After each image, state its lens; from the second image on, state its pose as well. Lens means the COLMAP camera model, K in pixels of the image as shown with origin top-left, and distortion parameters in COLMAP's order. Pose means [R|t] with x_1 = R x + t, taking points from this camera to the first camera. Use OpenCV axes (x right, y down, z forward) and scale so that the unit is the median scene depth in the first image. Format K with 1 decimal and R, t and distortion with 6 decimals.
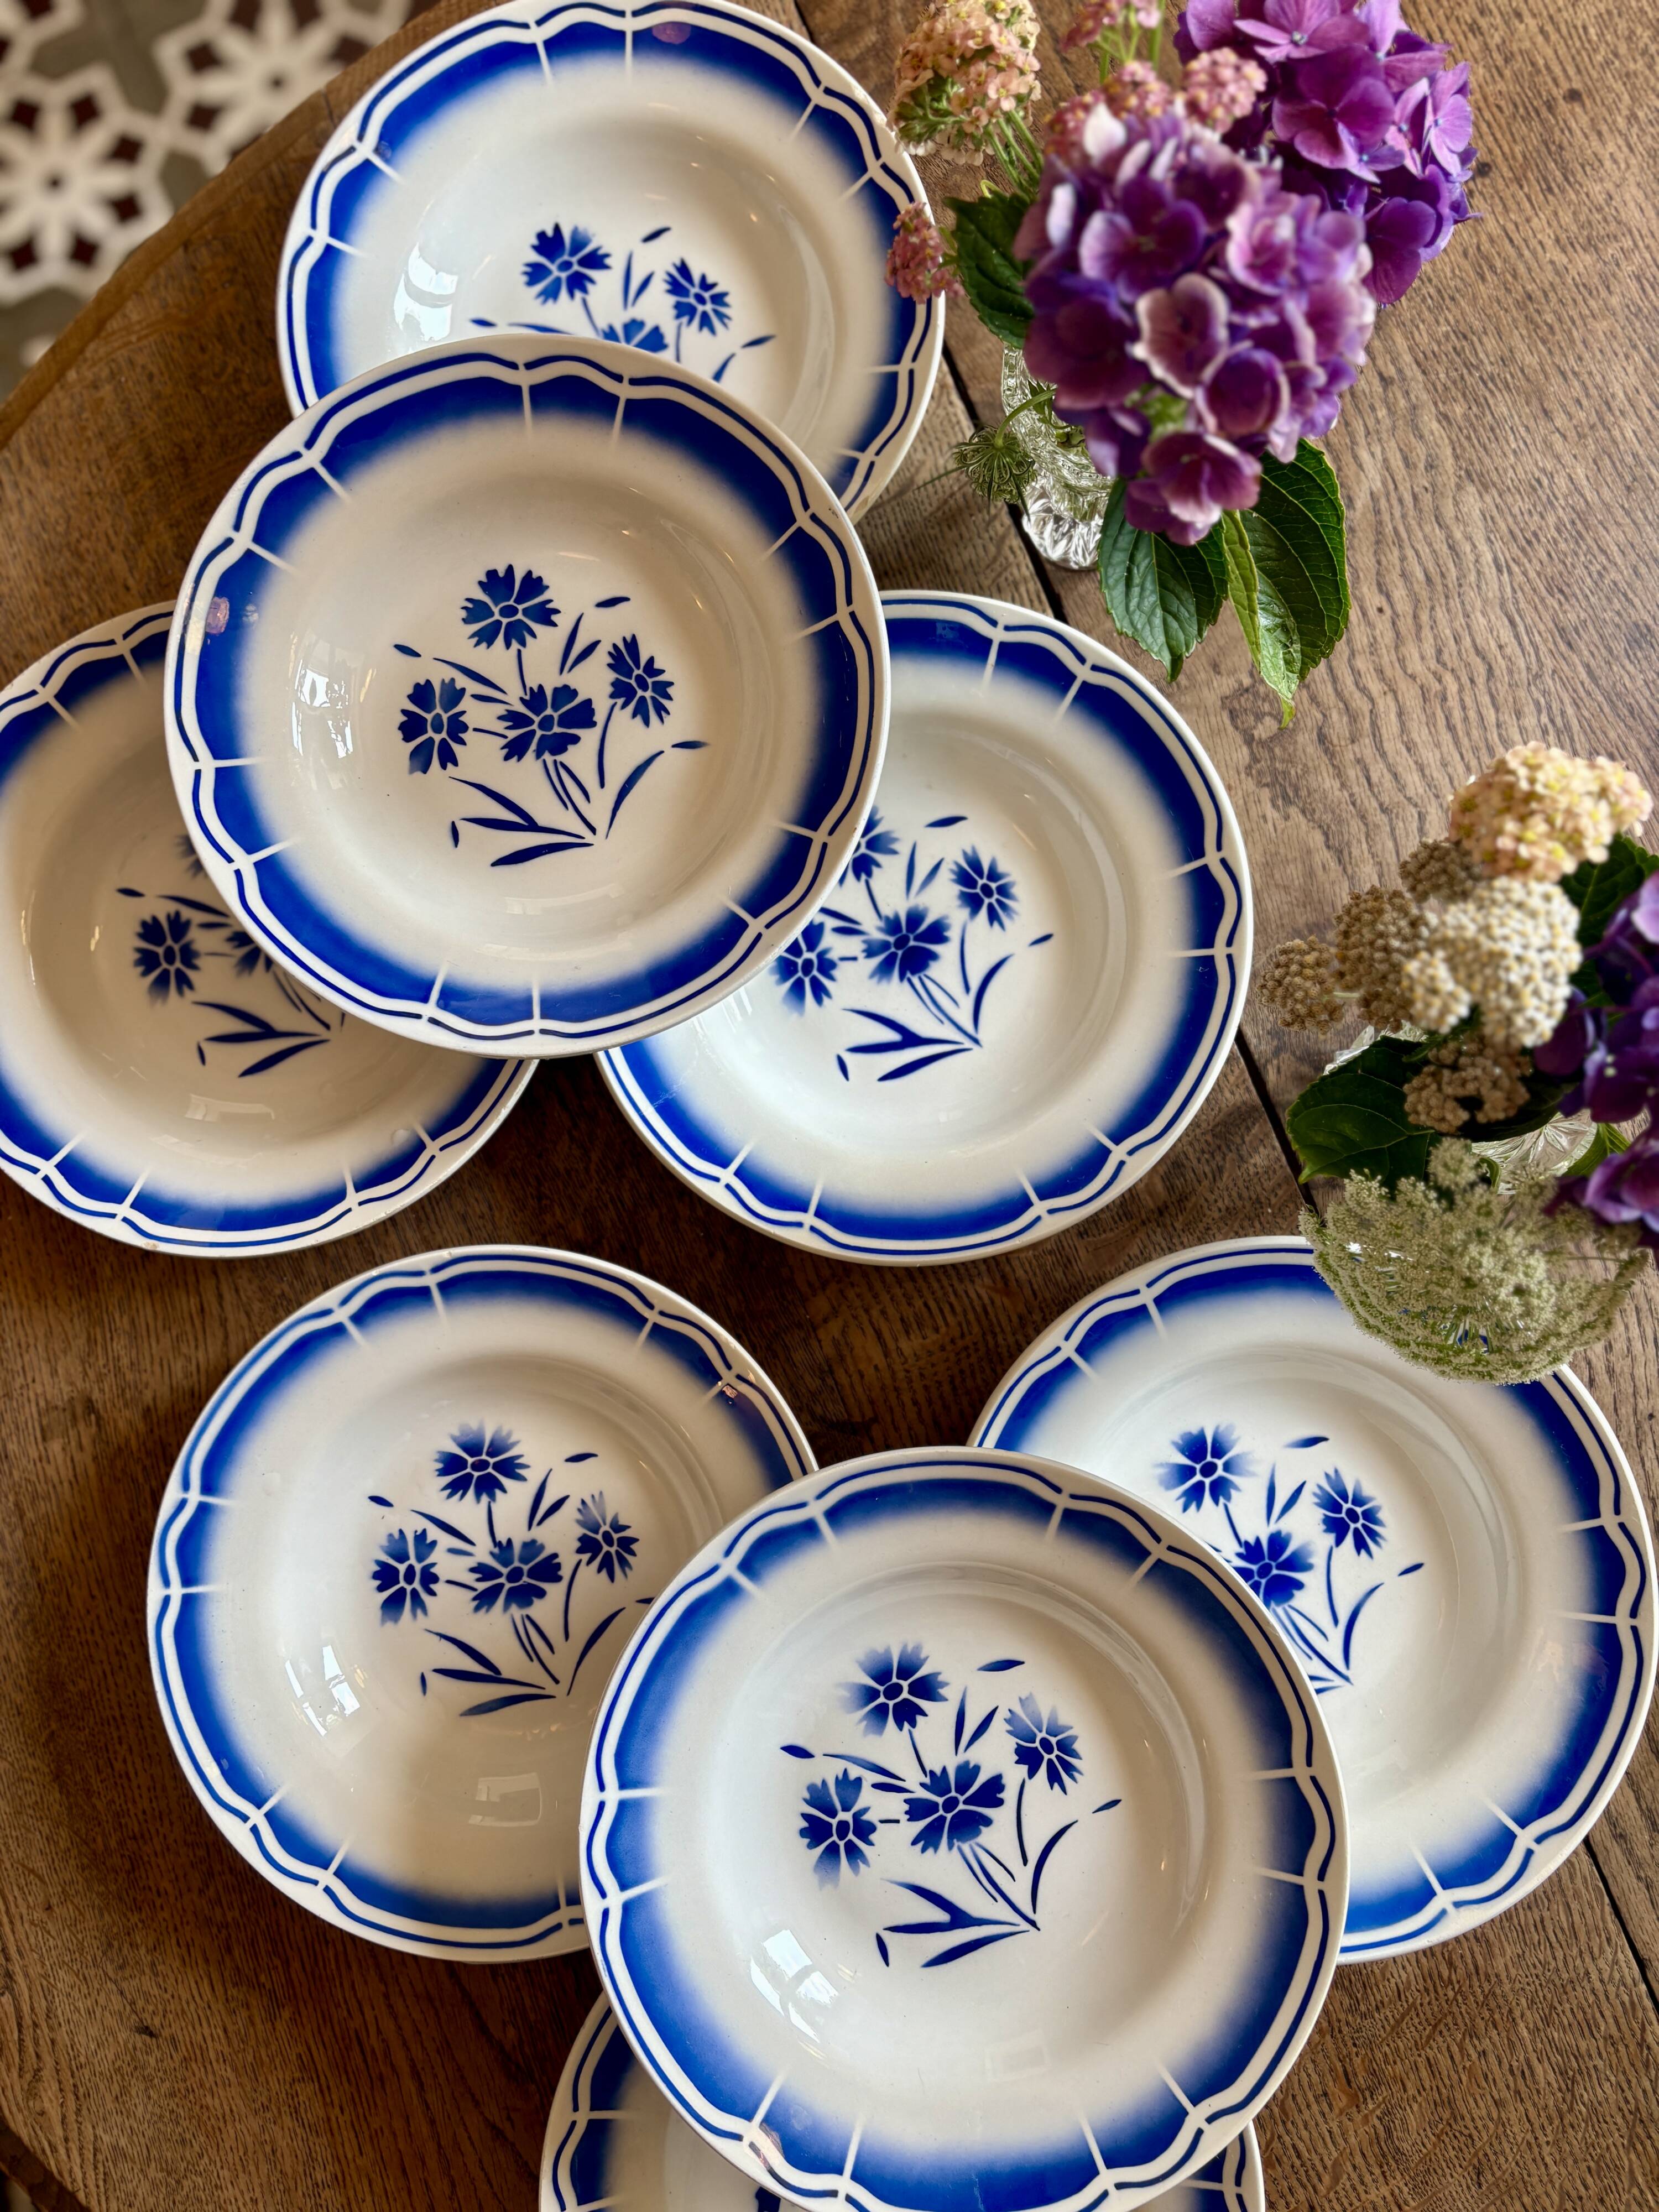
lens RADIAL K [[1525.9, 0, 827.6], [0, 1525.9, 1121.9], [0, 0, 1]] dist [0.011618, -0.009962]
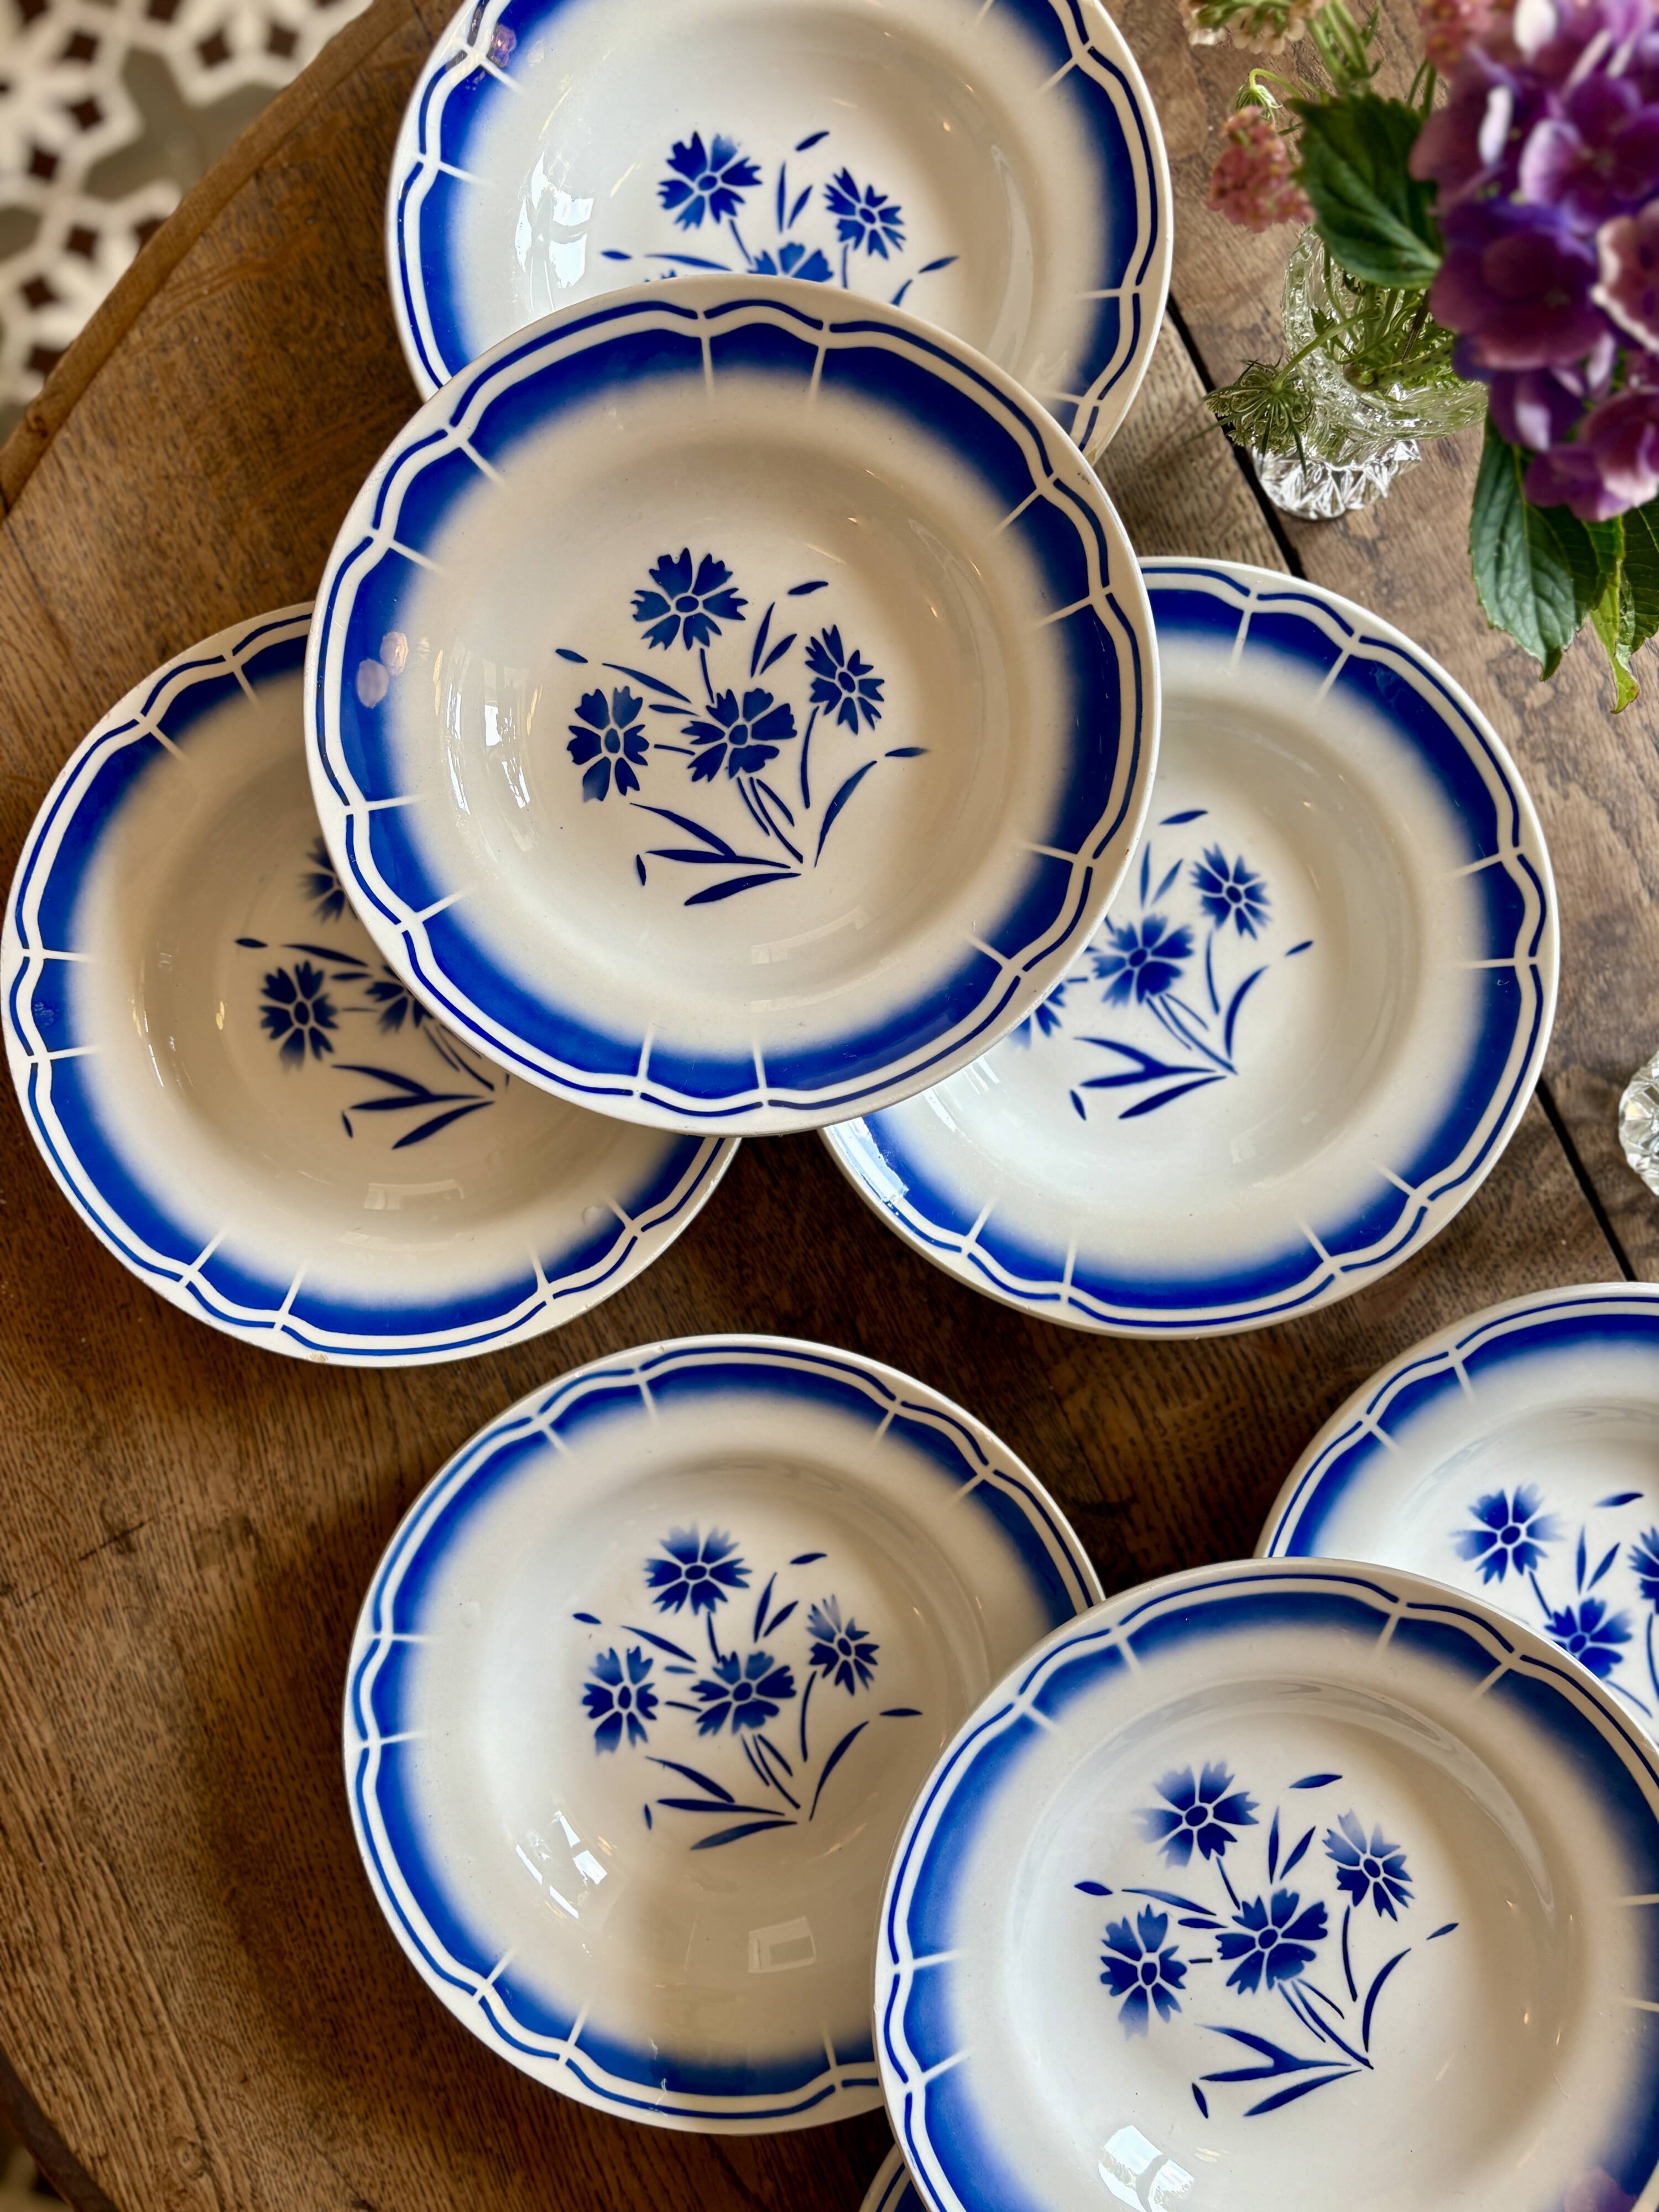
lens RADIAL K [[1525.9, 0, 820.4], [0, 1525.9, 1092.4], [0, 0, 1]] dist [0.011618, -0.009962]
pose [[0.998584, -0.050399, 0.017033, -0.163011], [0.049448, 0.997410, 0.052238, -0.102292], [-0.019621, -0.051322, 0.998489, 0.128043]]
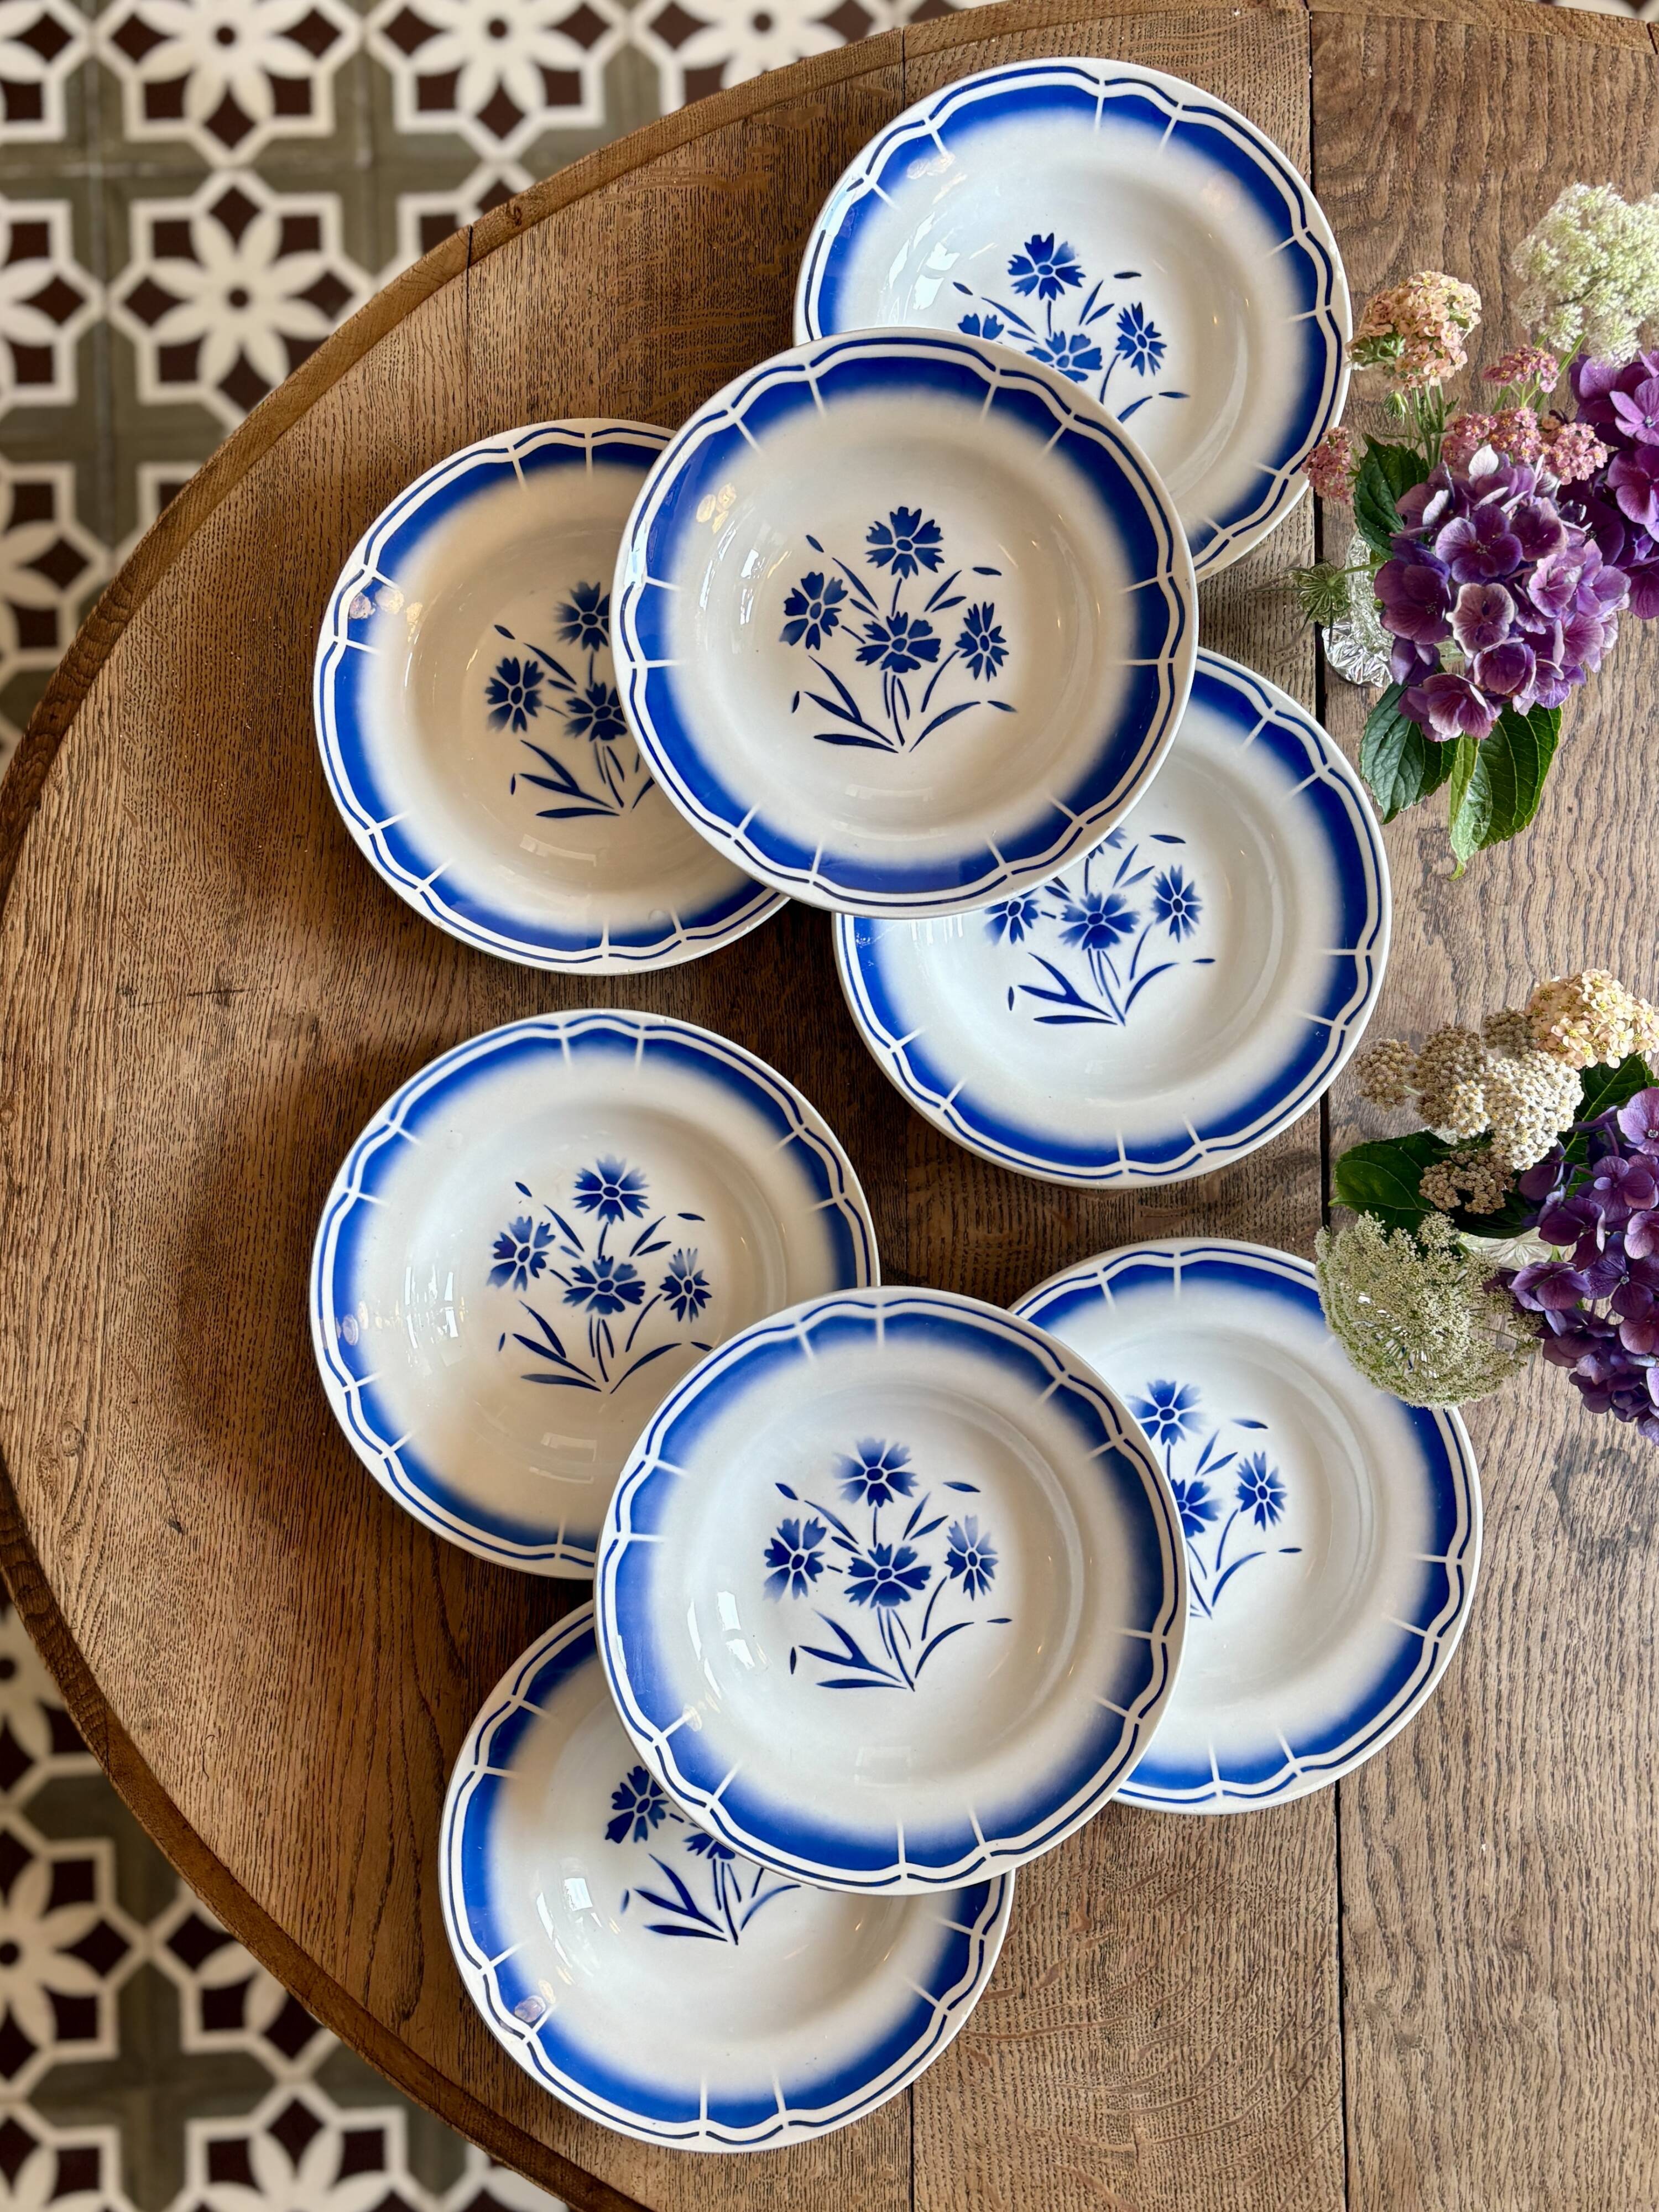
lens RADIAL K [[2009.3, 0, 819.0], [0, 2009.3, 1100.2], [0, 0, 1]] dist [0.081988, -0.194719]
pose [[0.927342, 0.372357, 0.037233, -0.168285], [-0.373232, 0.927522, 0.020002, 0.067470], [-0.027086, -0.032445, 0.999106, -0.614445]]
